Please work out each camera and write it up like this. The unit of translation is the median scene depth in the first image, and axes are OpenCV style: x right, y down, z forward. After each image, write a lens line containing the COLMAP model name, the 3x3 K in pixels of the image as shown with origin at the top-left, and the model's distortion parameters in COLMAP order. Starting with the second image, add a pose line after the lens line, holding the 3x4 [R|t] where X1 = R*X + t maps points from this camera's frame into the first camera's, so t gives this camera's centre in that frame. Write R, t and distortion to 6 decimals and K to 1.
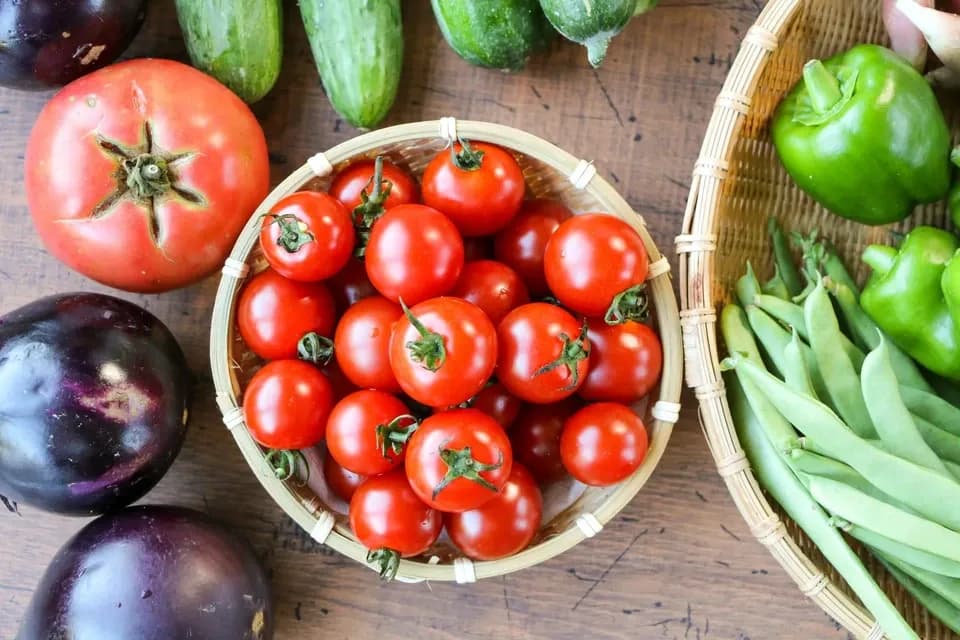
lens RADIAL K [[1842.9, 0, 480.0], [0, 1842.9, 320.0], [0, 0, 1]] dist [0.074164, 0.118033]
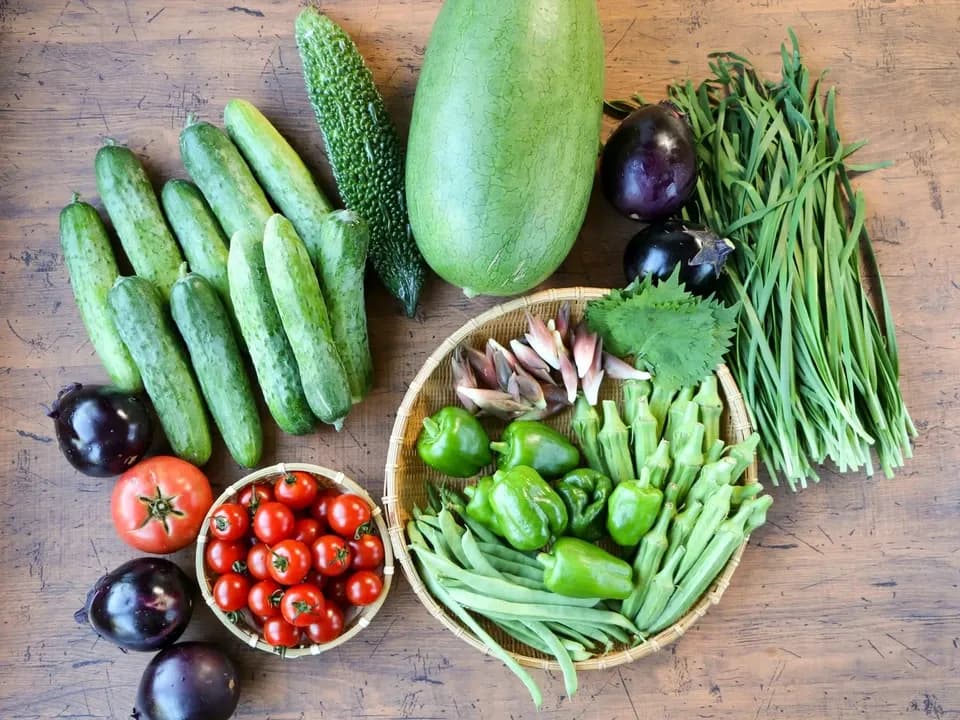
lens RADIAL K [[1303.5, 0, 480.0], [0, 1303.5, 360.0], [0, 0, 1]] dist [-0.023505, -0.011712]
pose [[0.987965, -0.150999, 0.033522, 0.205299], [0.152995, 0.985863, -0.068308, -0.087332], [-0.022733, 0.072615, 0.997101, -0.724468]]
